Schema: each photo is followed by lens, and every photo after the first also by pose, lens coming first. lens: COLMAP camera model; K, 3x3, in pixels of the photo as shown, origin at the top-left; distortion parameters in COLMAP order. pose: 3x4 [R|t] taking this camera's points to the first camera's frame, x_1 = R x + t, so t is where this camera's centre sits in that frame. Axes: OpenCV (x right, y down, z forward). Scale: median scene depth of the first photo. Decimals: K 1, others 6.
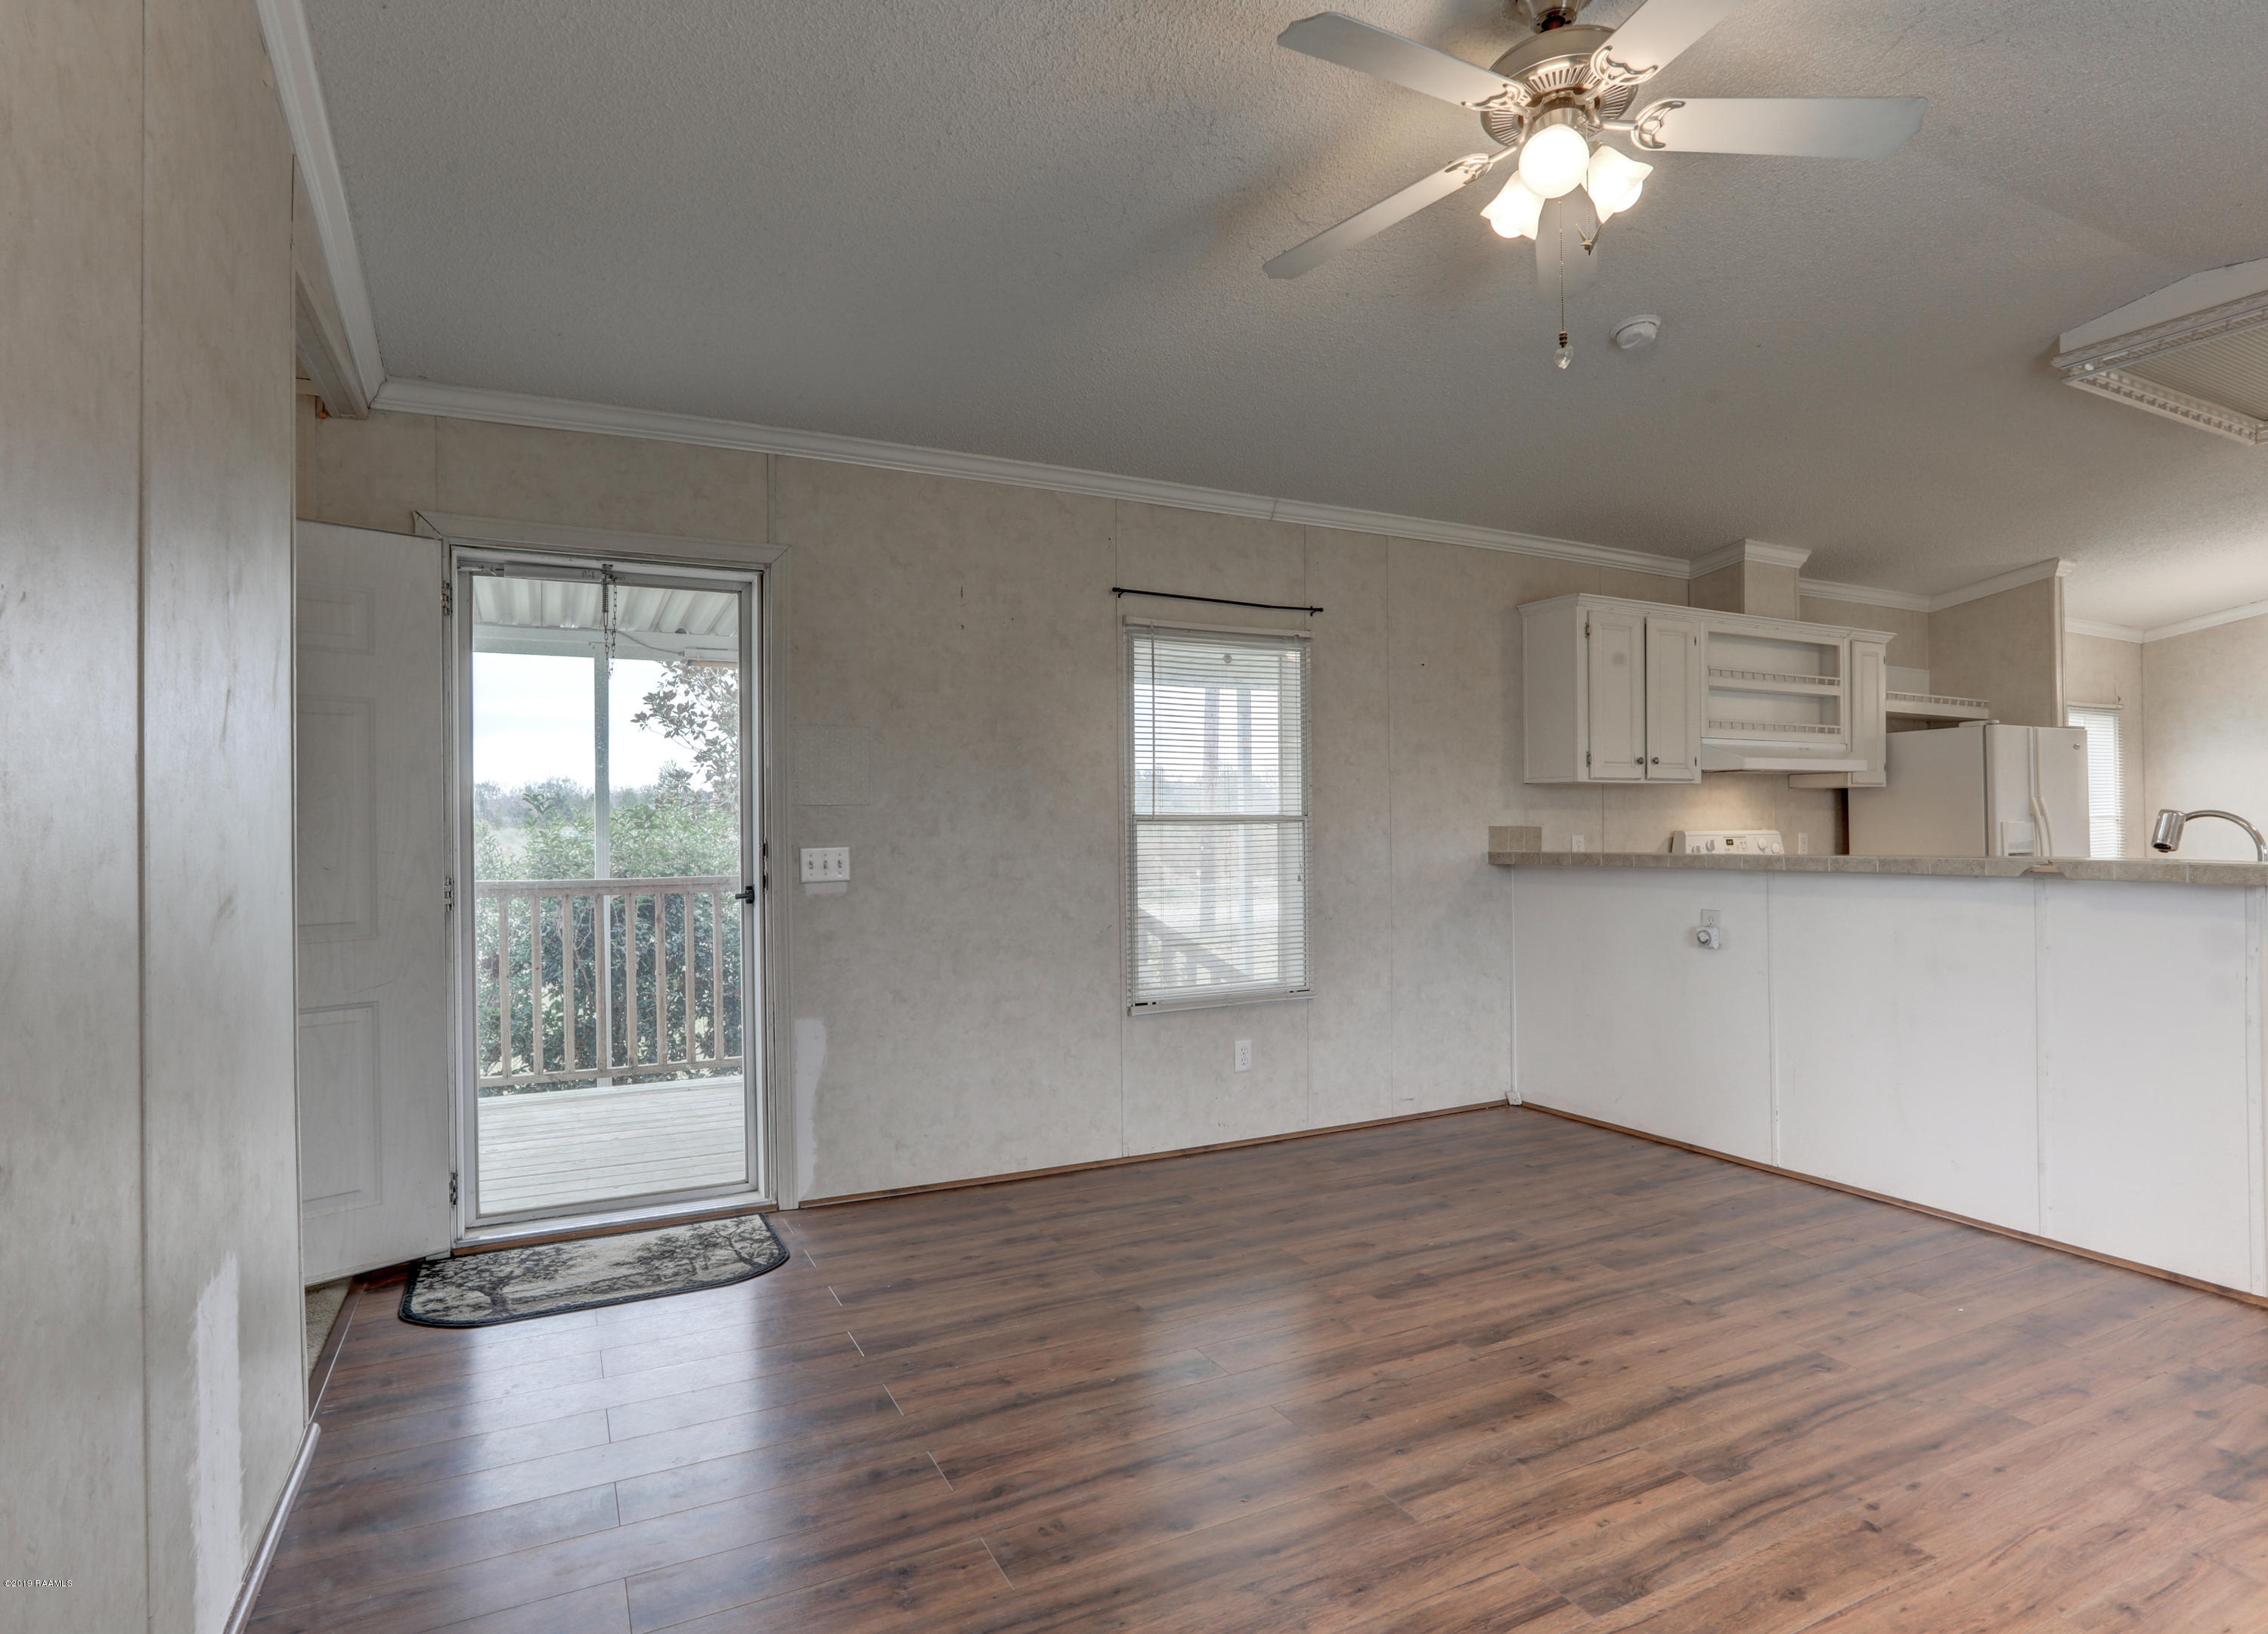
lens RADIAL K [[1180.1, 0, 1131.3], [0, 1180.1, 835.7], [0, 0, 1]] dist [-0.041828, 0.020815]
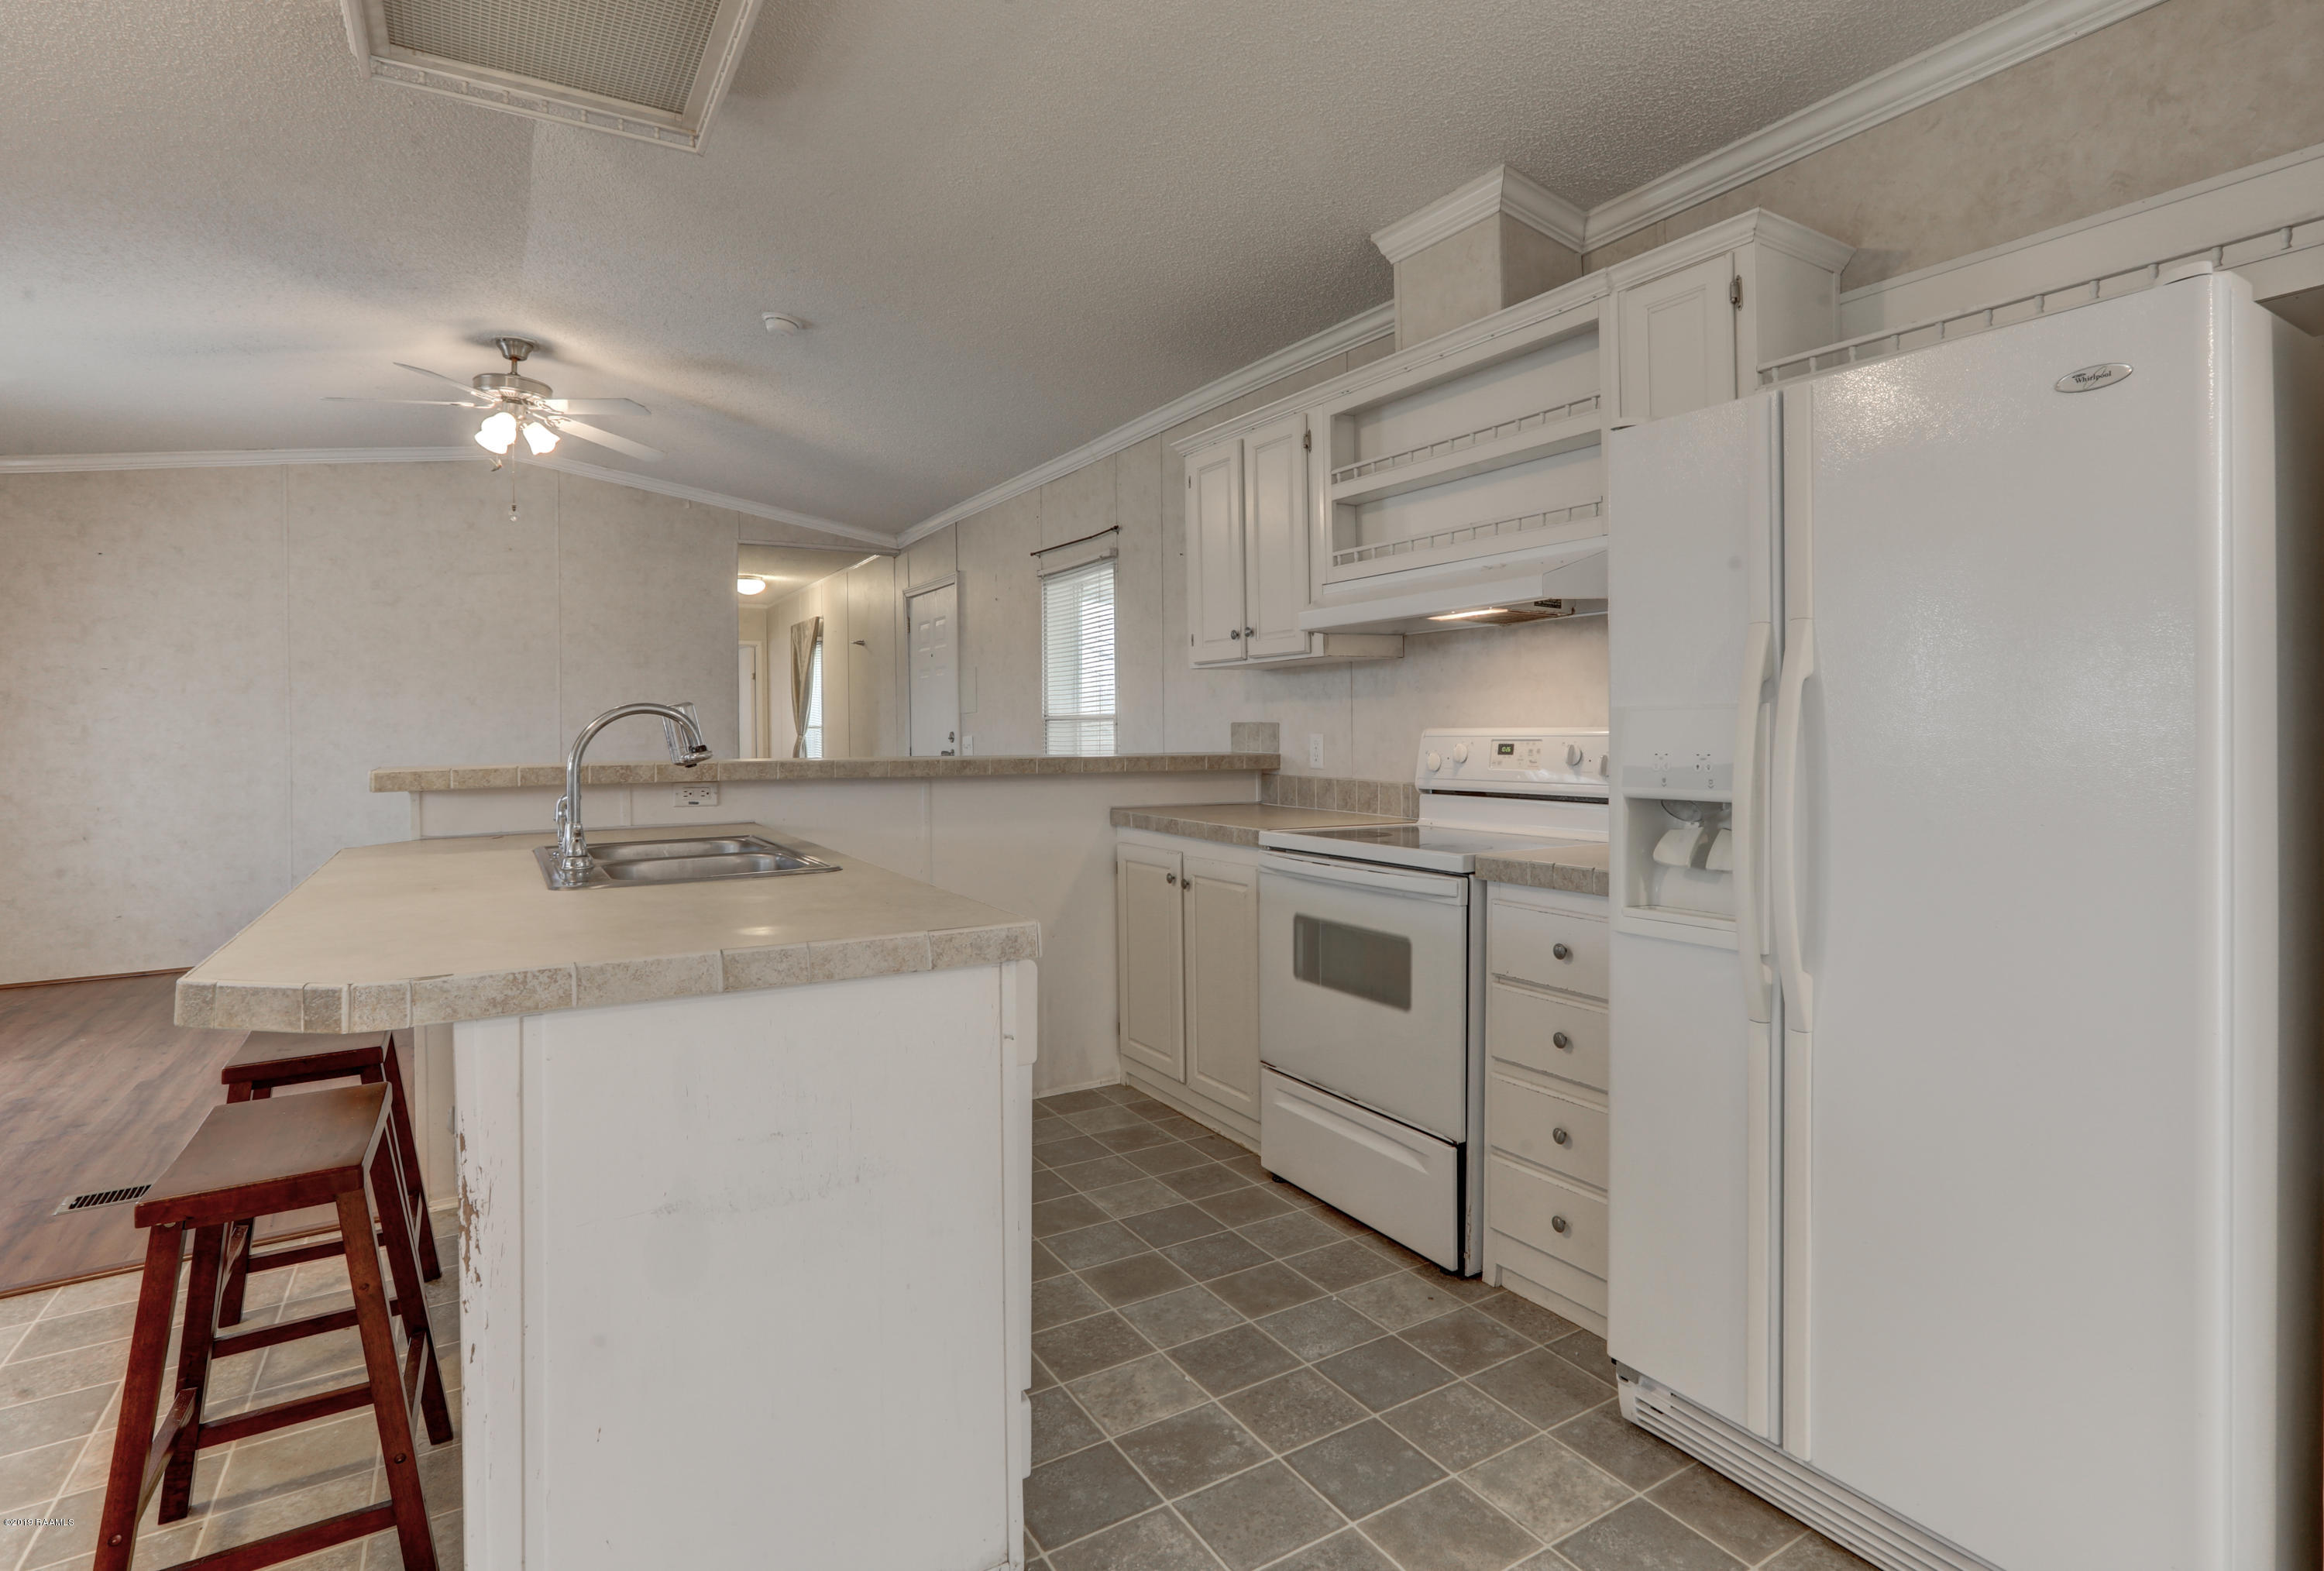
lens RADIAL K [[1175.1, 0, 1229.6], [0, 1175.1, 723.8], [0, 0, 1]] dist [0.001008, 0.000660]
pose [[0.107787, 0.002824, -0.994170, 1.559021], [0.006365, 0.999974, 0.003531, -0.013075], [0.994154, -0.006709, 0.107766, 1.207008]]
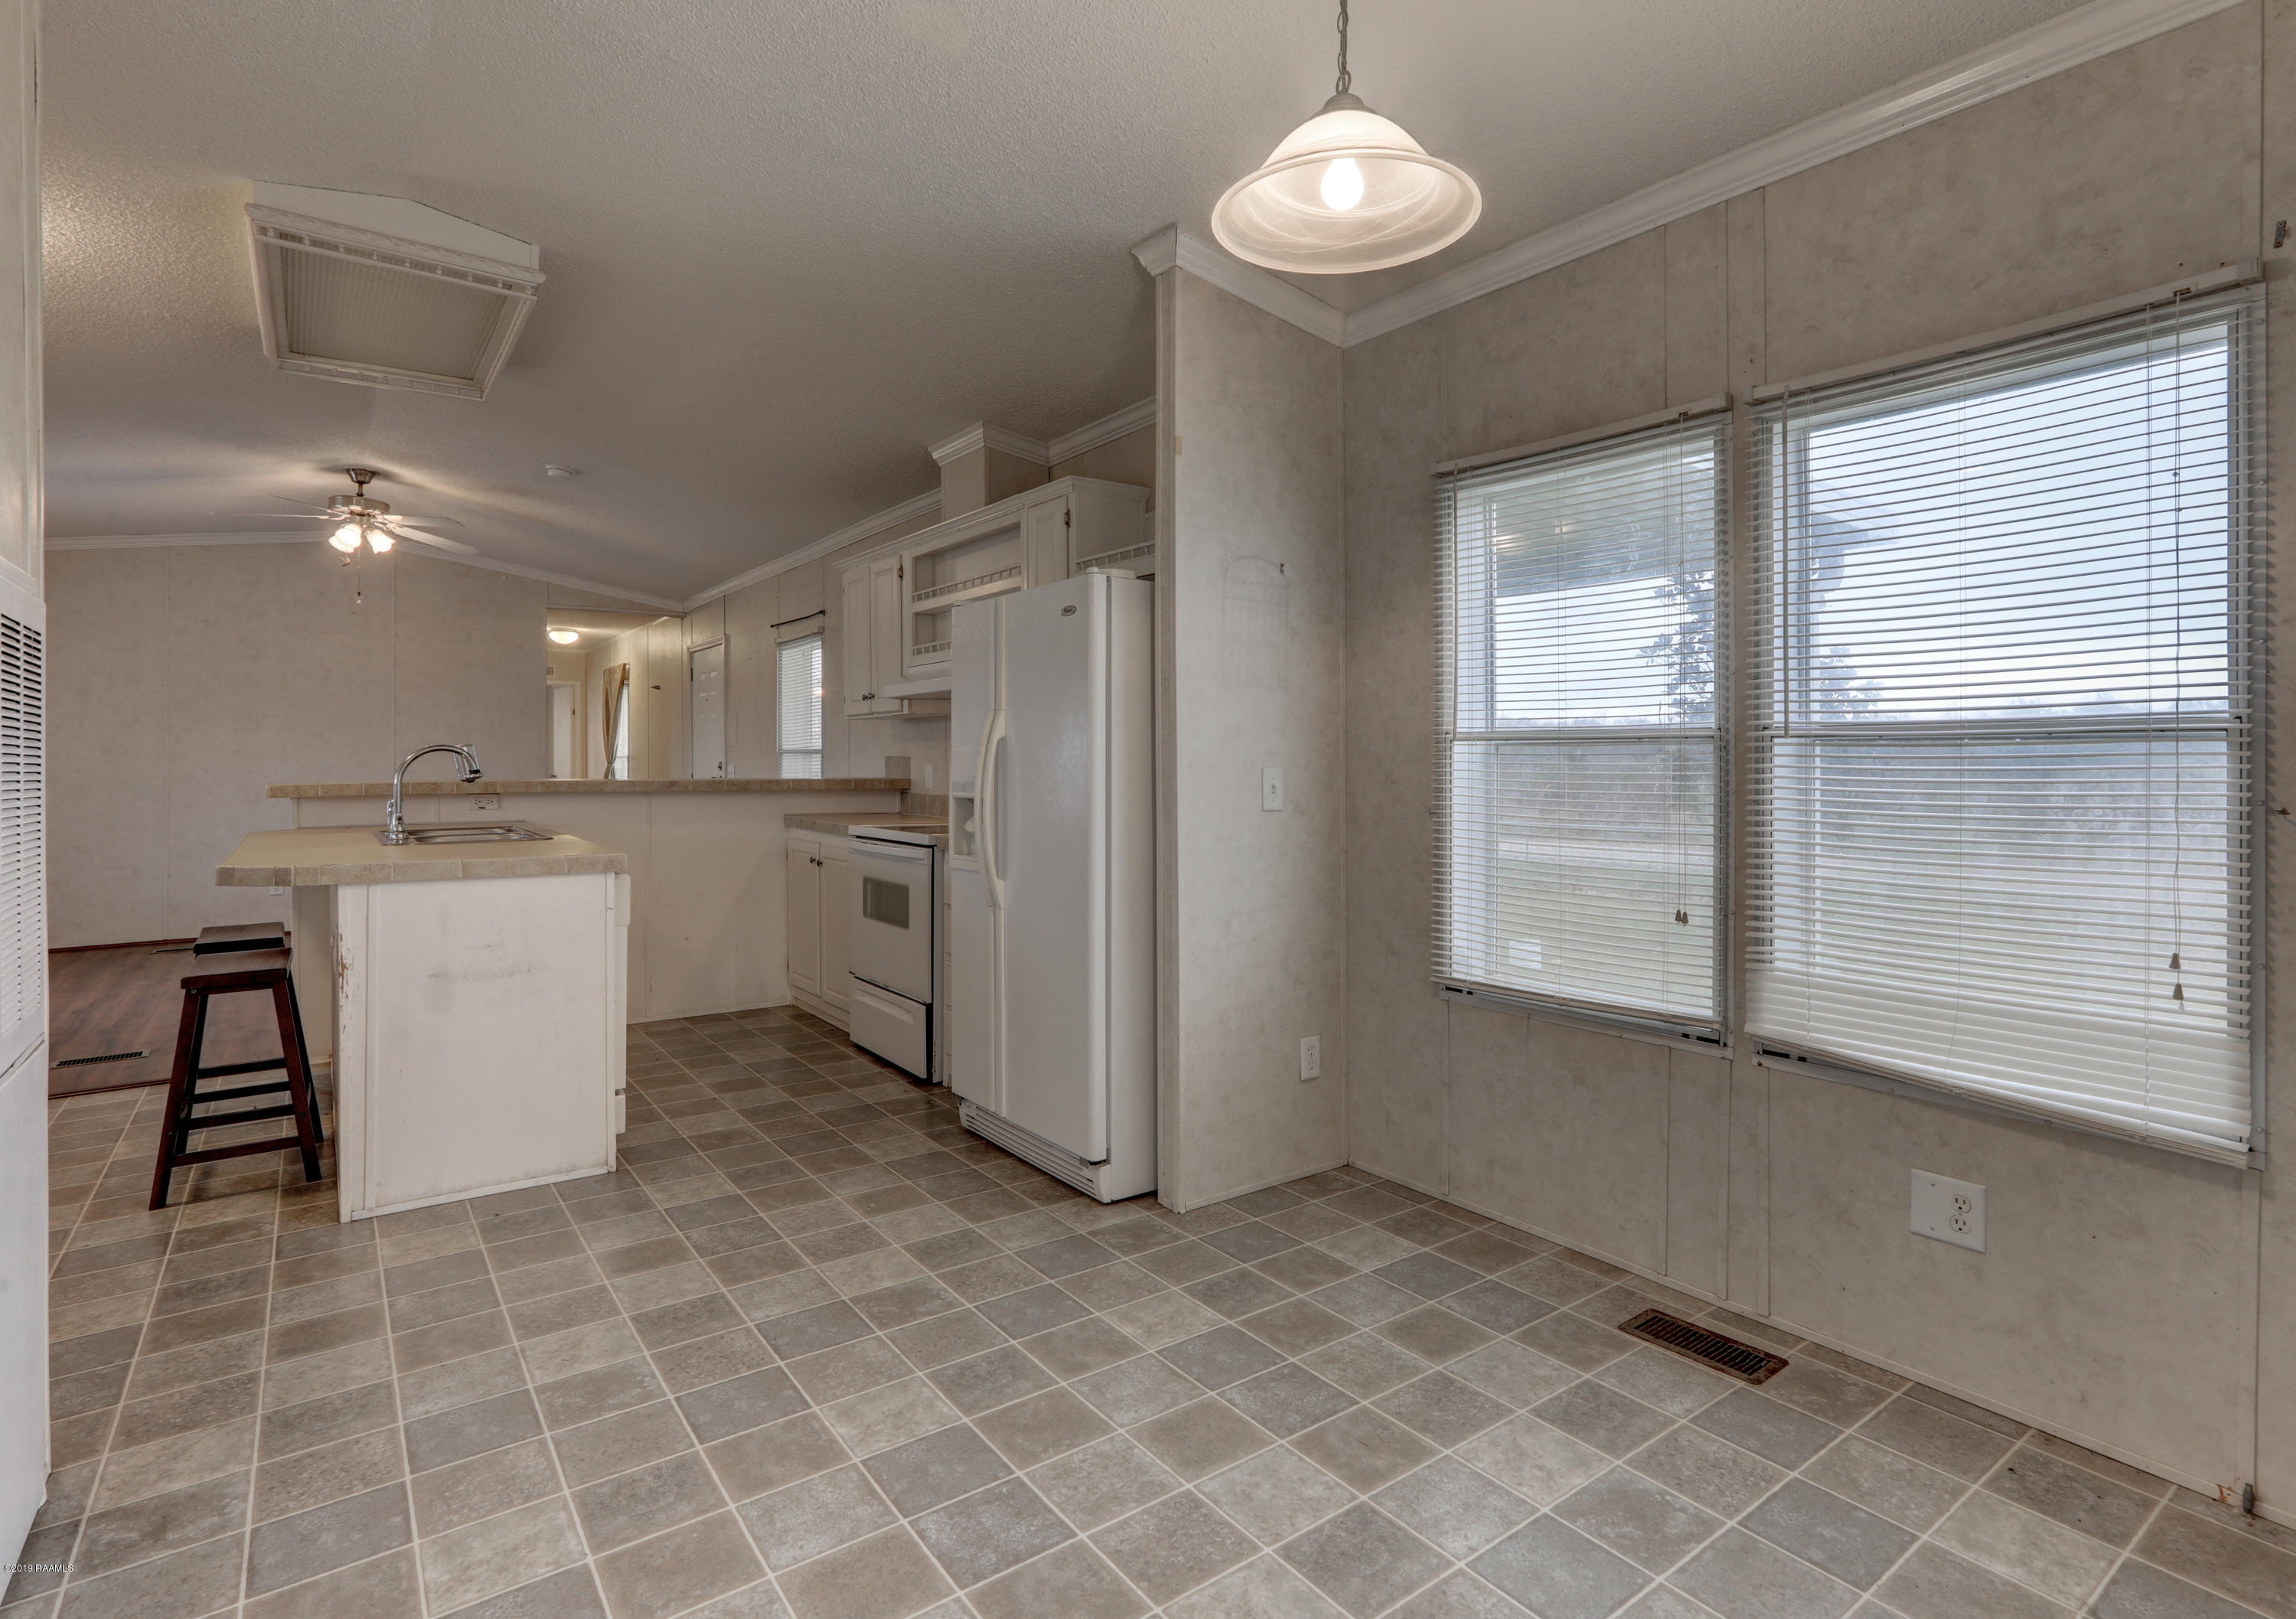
lens RADIAL K [[1134.9, 0, 1155.0], [0, 1134.9, 773.2], [0, 0, 1]] dist [-0.021823, 0.001160]
pose [[0.166805, 0.023552, -0.985709, 2.036283], [0.000304, 0.999713, 0.023938, -0.023989], [0.985990, -0.004292, 0.166750, 1.441051]]
